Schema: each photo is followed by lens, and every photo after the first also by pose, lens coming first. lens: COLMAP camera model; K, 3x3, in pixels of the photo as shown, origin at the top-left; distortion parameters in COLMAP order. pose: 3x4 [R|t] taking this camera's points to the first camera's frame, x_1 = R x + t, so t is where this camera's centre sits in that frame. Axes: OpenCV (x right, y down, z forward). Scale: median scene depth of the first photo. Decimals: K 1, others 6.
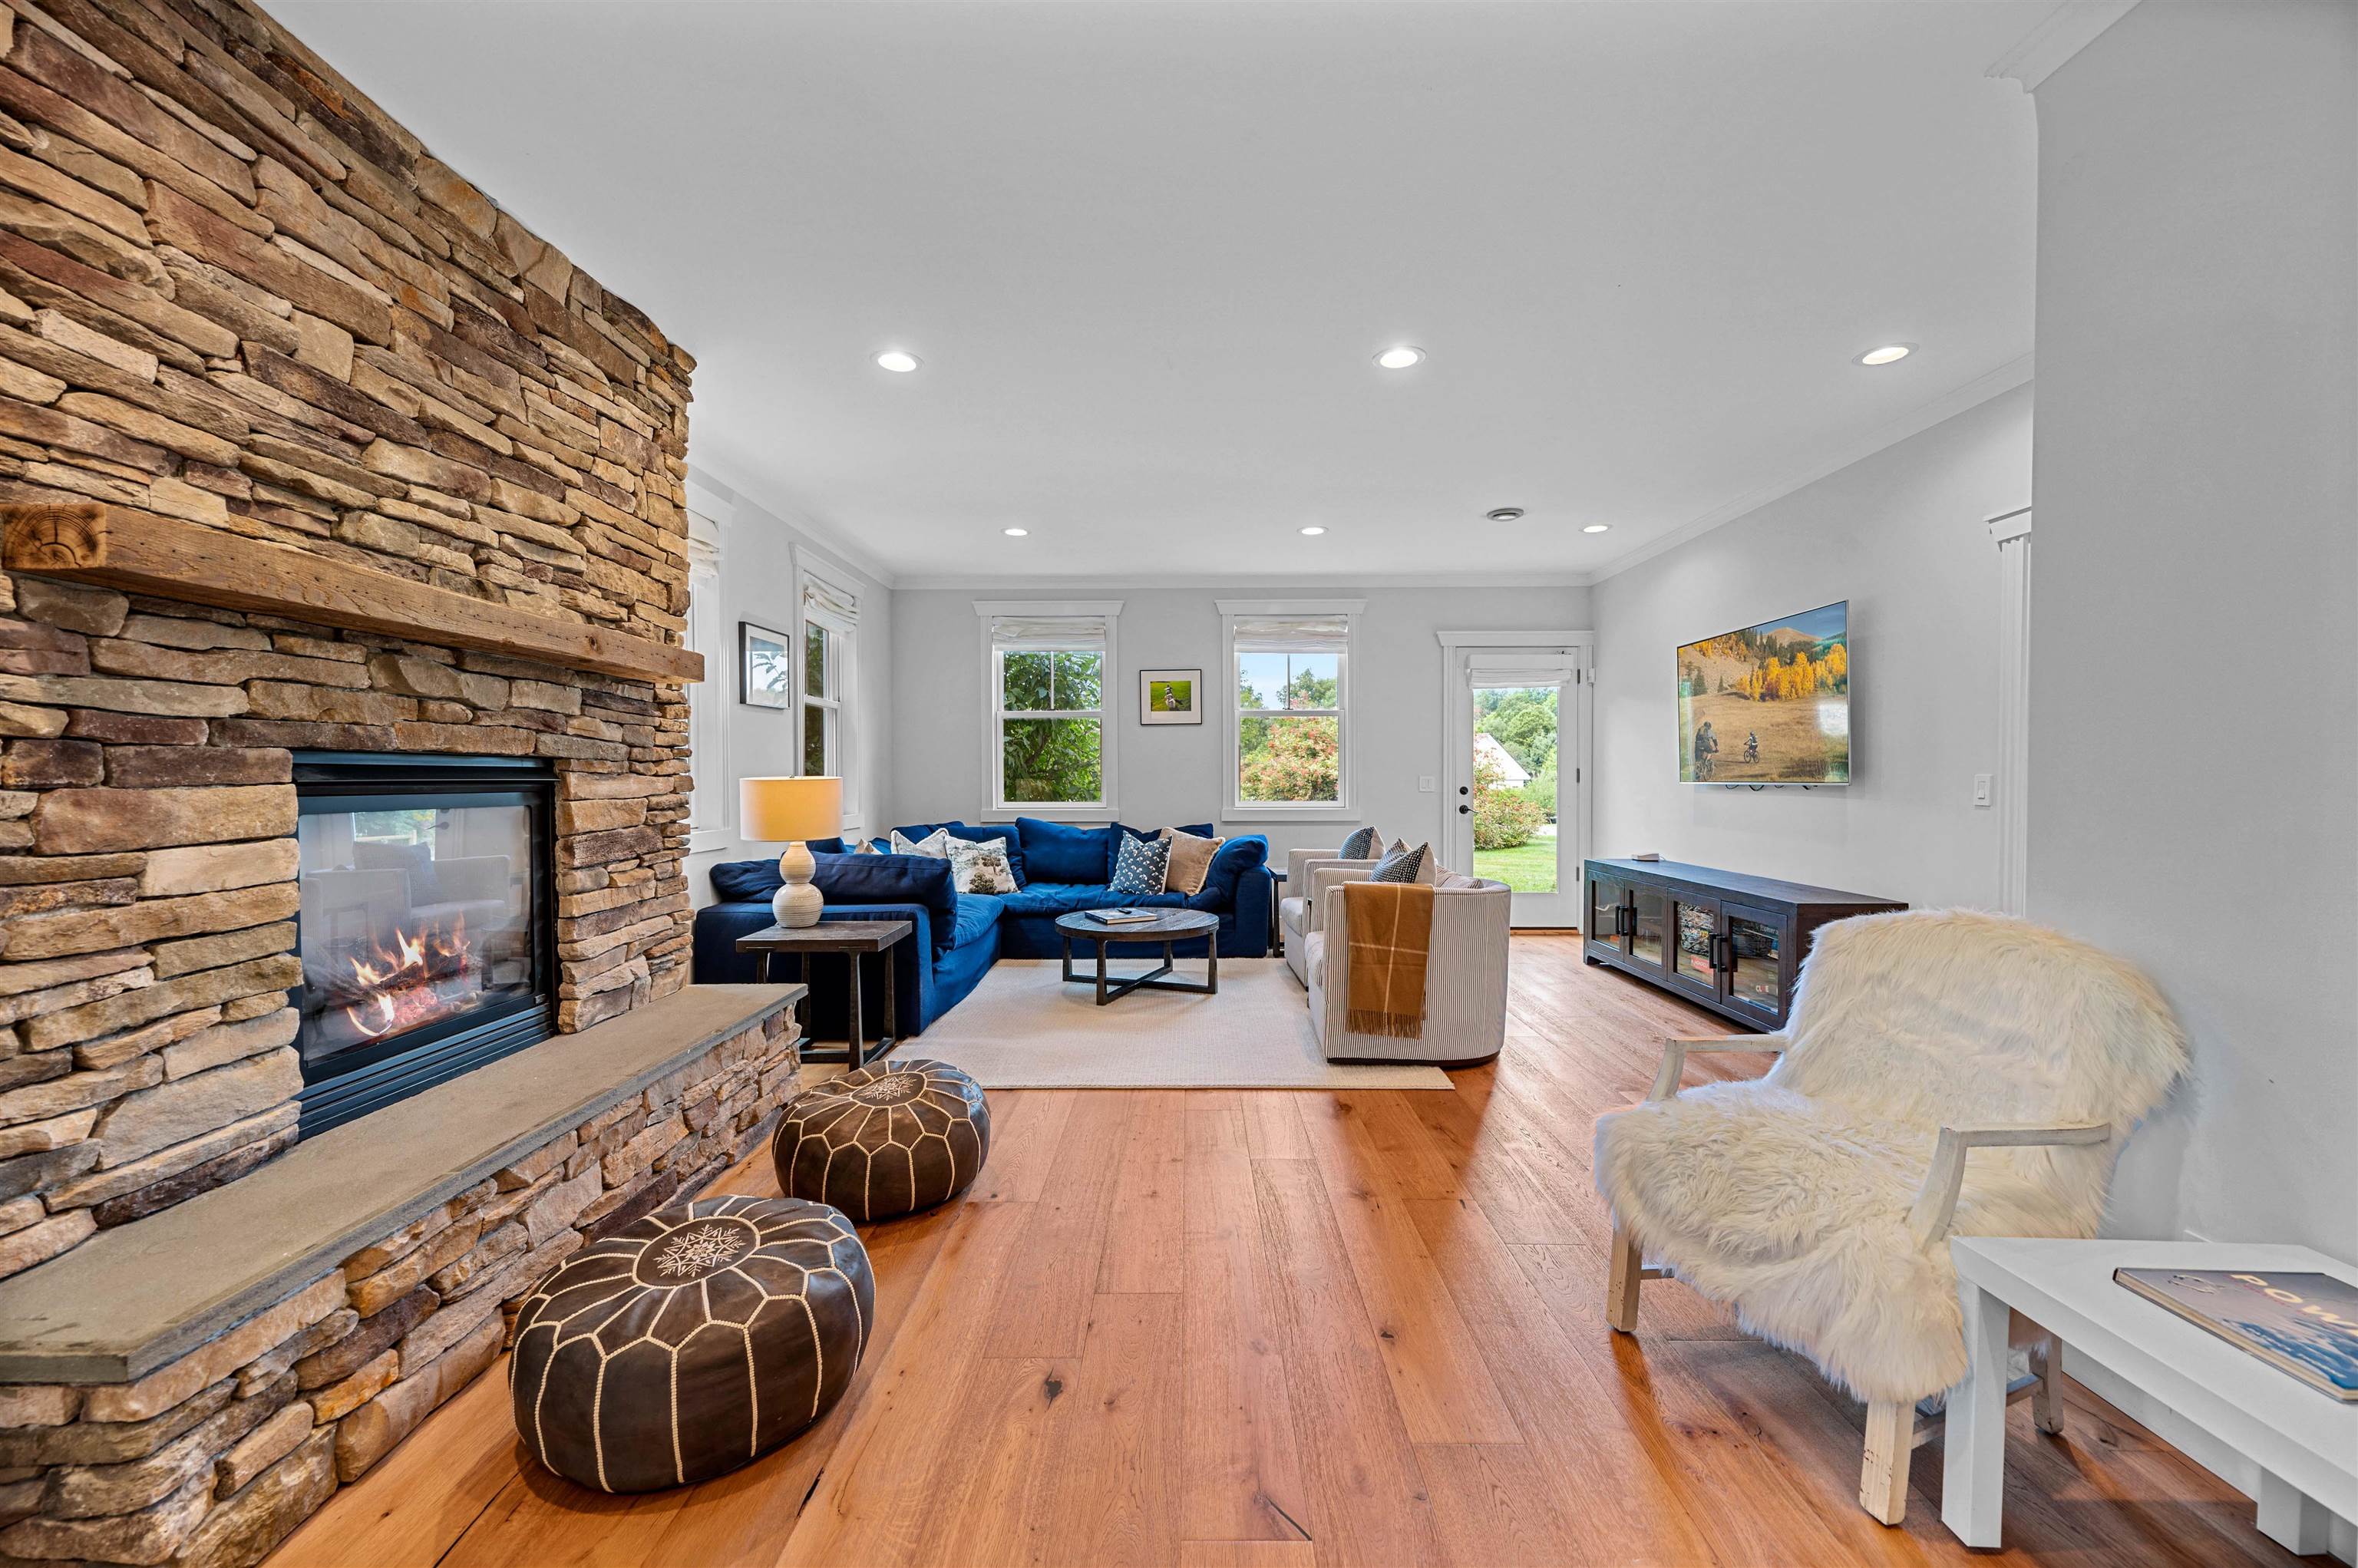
lens RADIAL K [[926.9, 0, 1164.2], [0, 926.9, 790.5], [0, 0, 1]] dist [-0.003467, 0.001050]
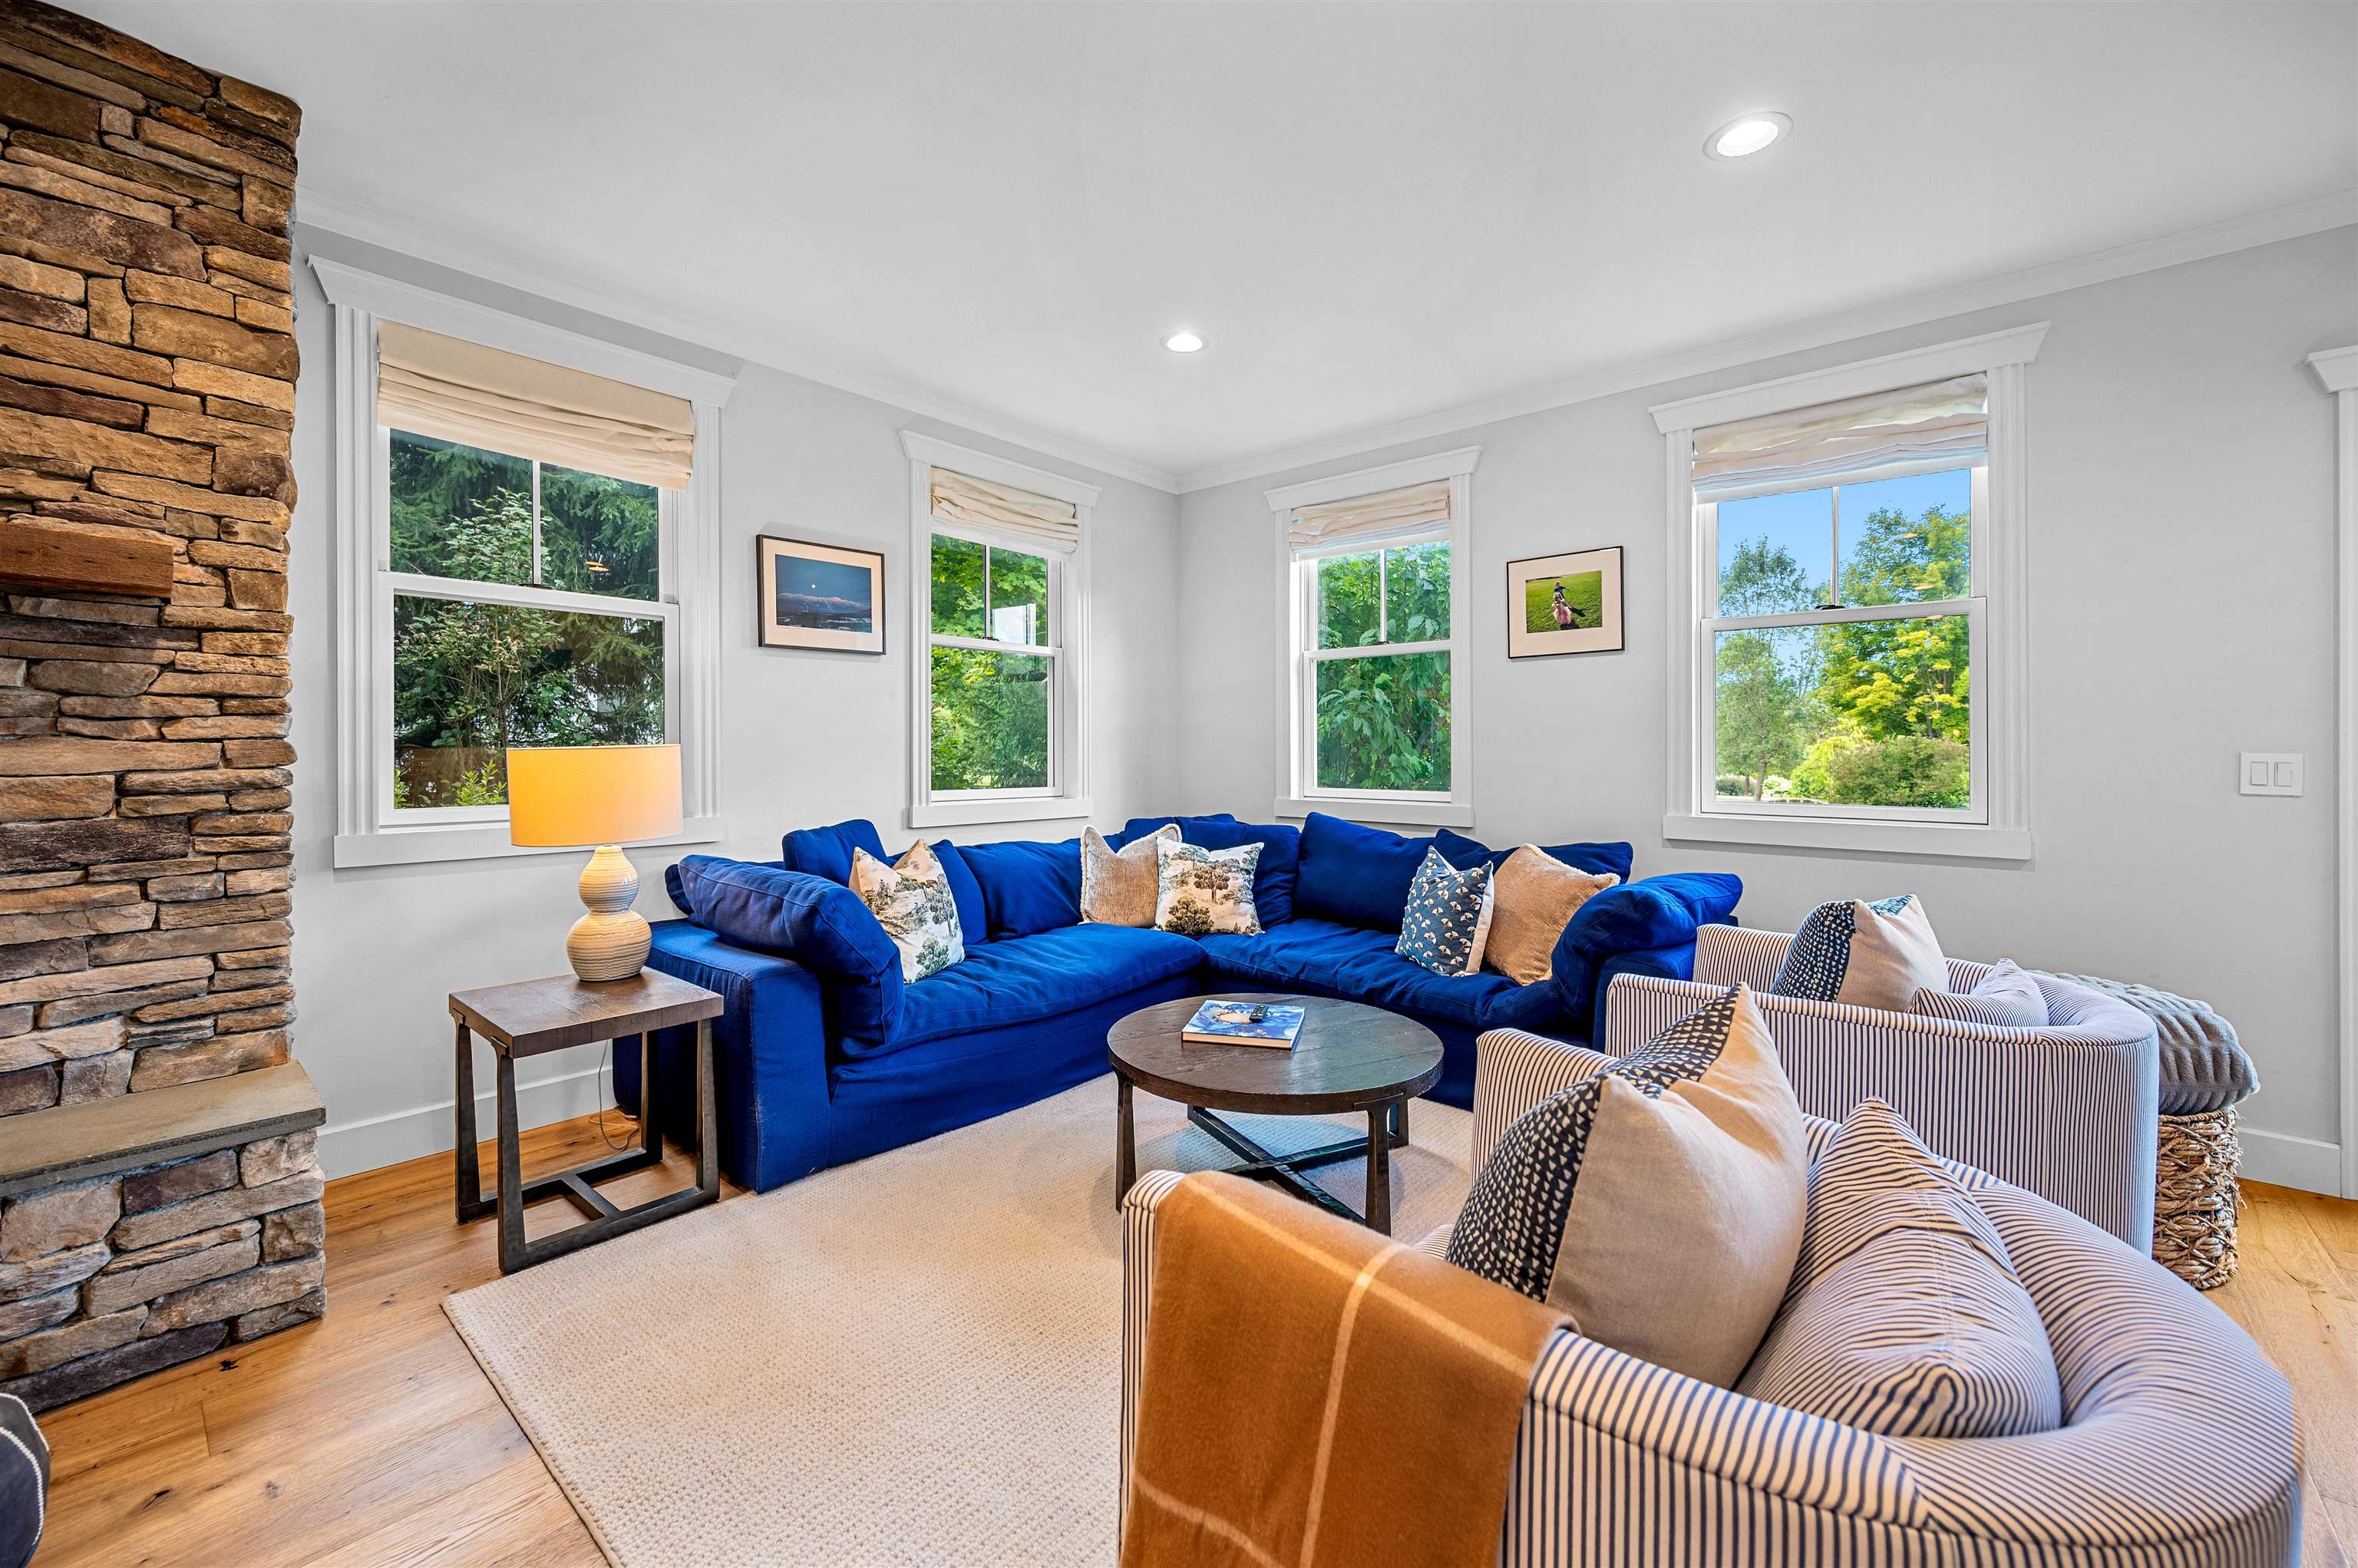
lens RADIAL K [[926.9, 0, 1158.2], [0, 926.9, 758.1], [0, 0, 1]] dist [-0.003467, 0.001050]
pose [[0.759843, 0.010483, -0.650022, 0.569520], [-0.014837, 0.999889, -0.001218, -0.019553], [0.649937, 0.010570, 0.759915, 1.365964]]
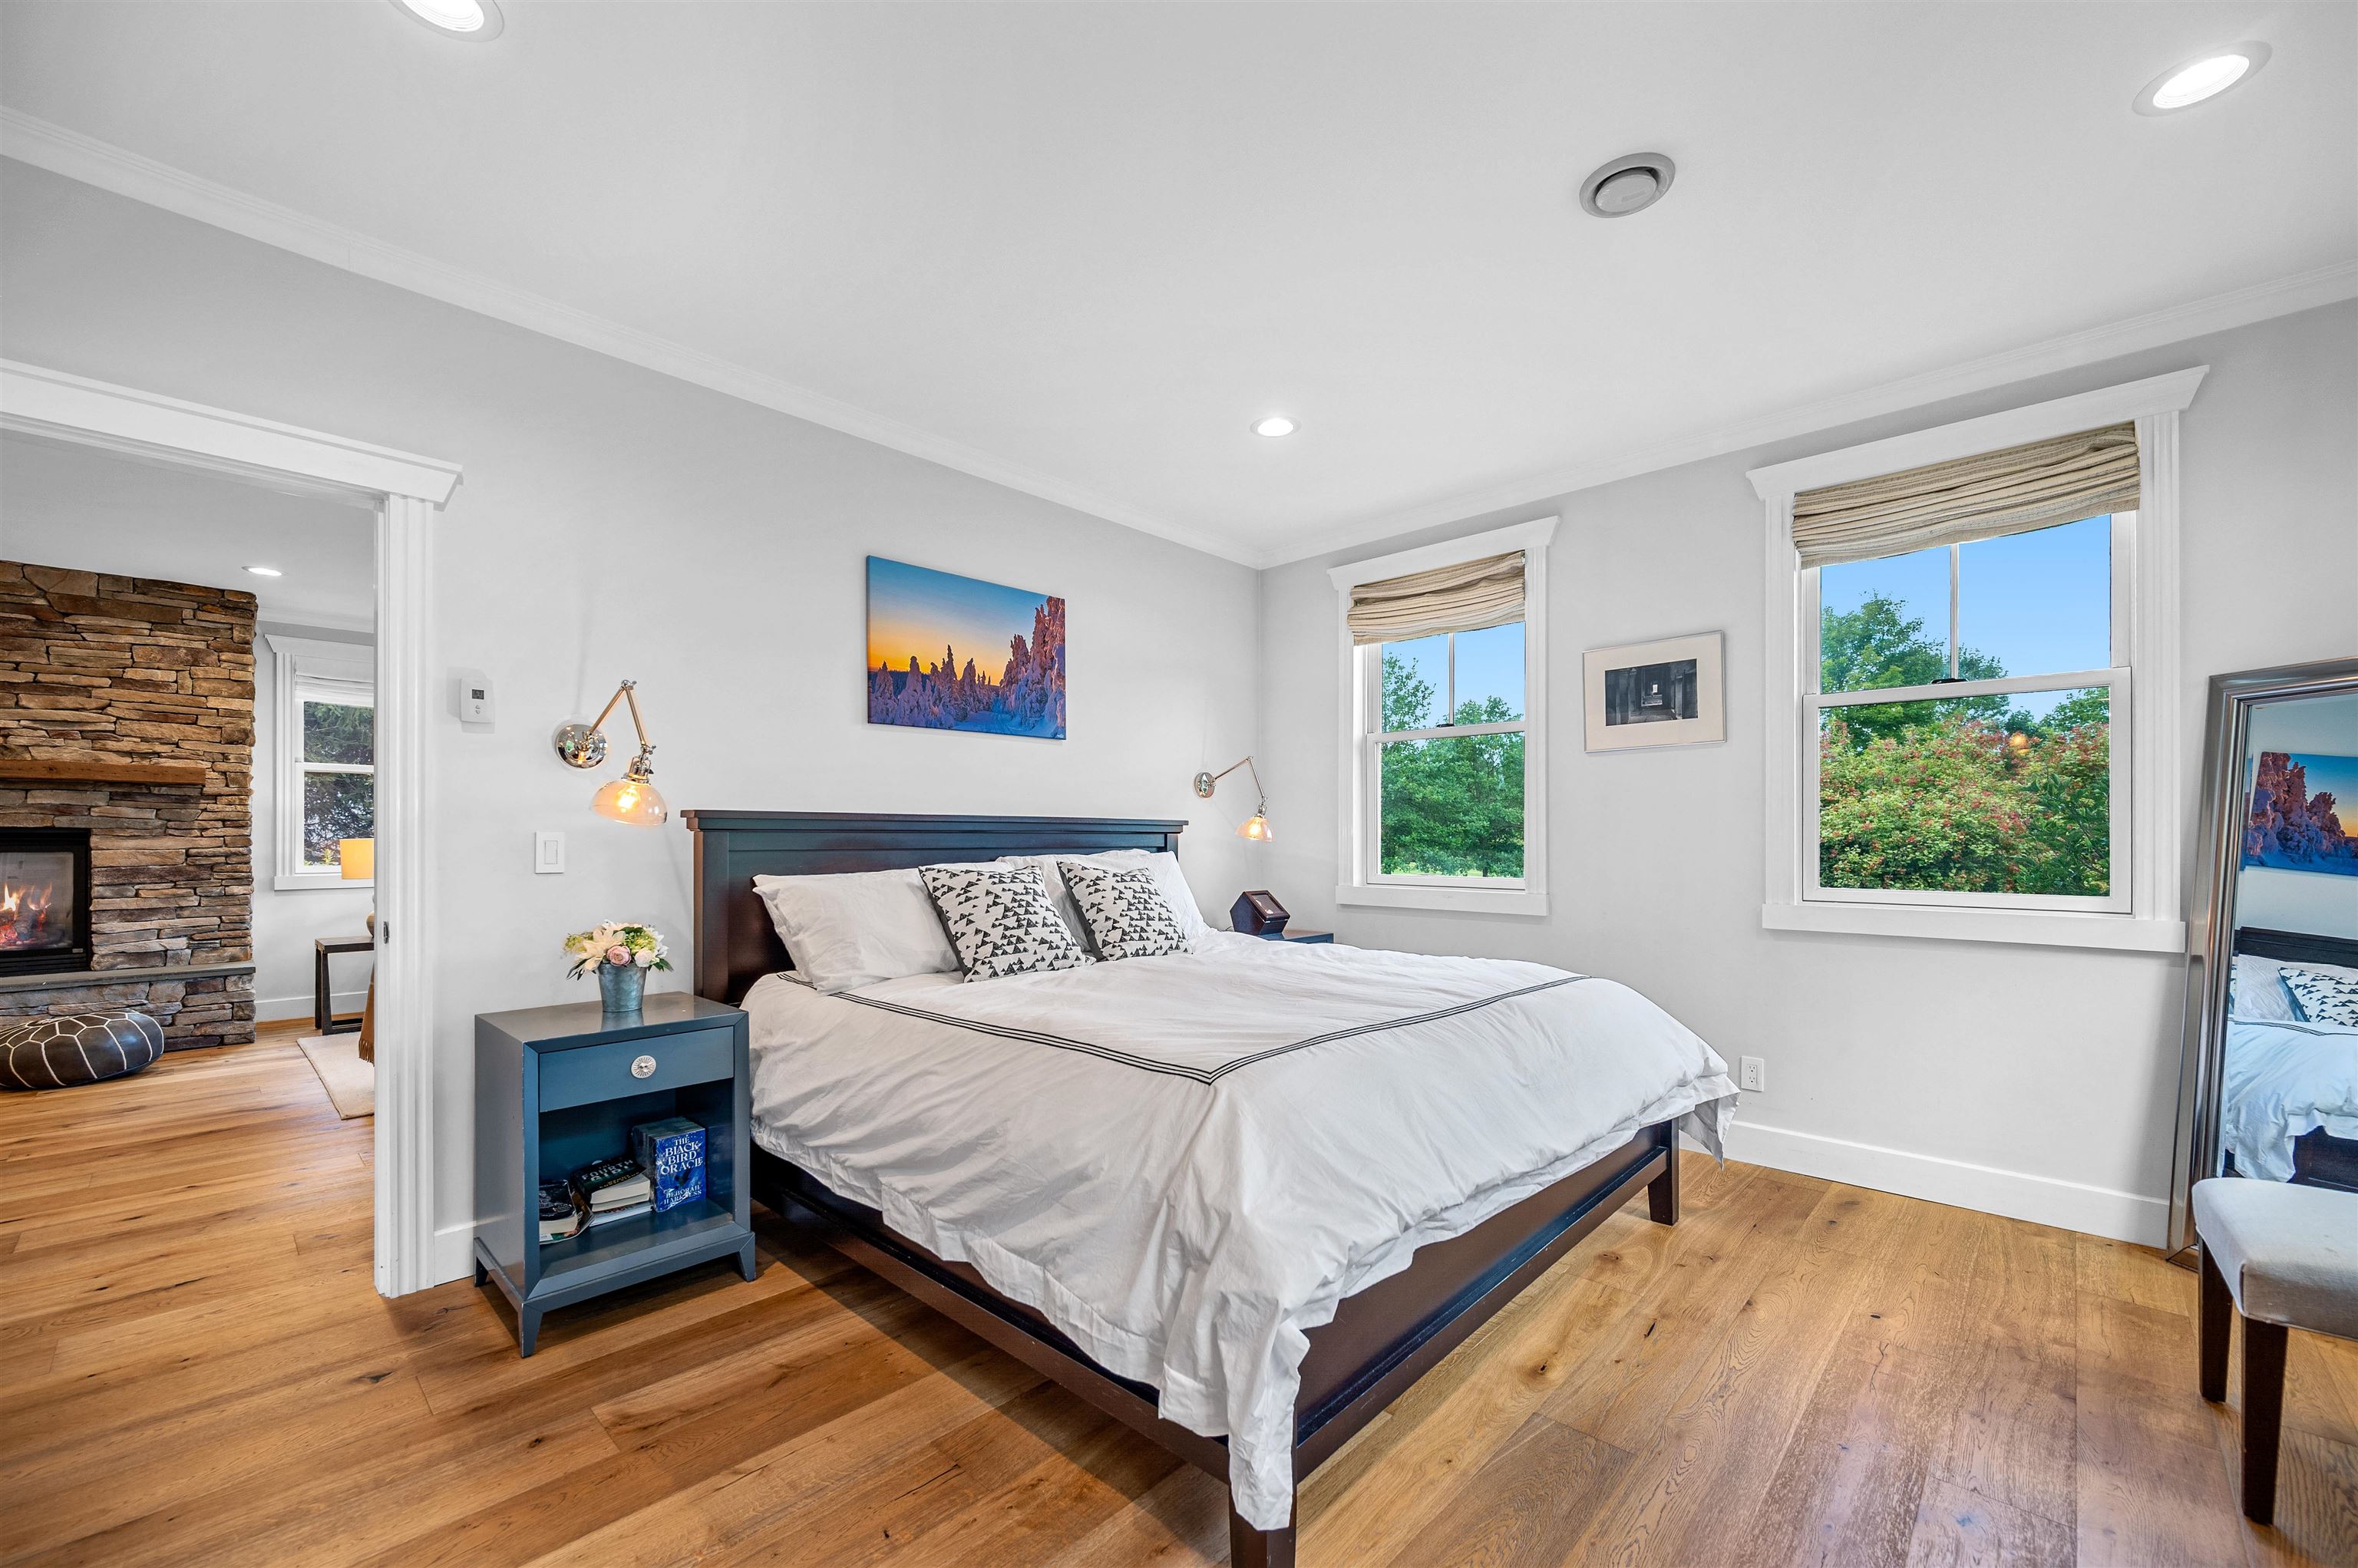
lens RADIAL K [[926.9, 0, 1164.5], [0, 926.9, 835.3], [0, 0, 1]] dist [-0.003467, 0.001050]
pose [[0.733109, 0.004863, -0.680093, 2.842440], [-0.014127, 0.999868, -0.008079, -0.044351], [0.679964, 0.015531, 0.733081, 1.356823]]
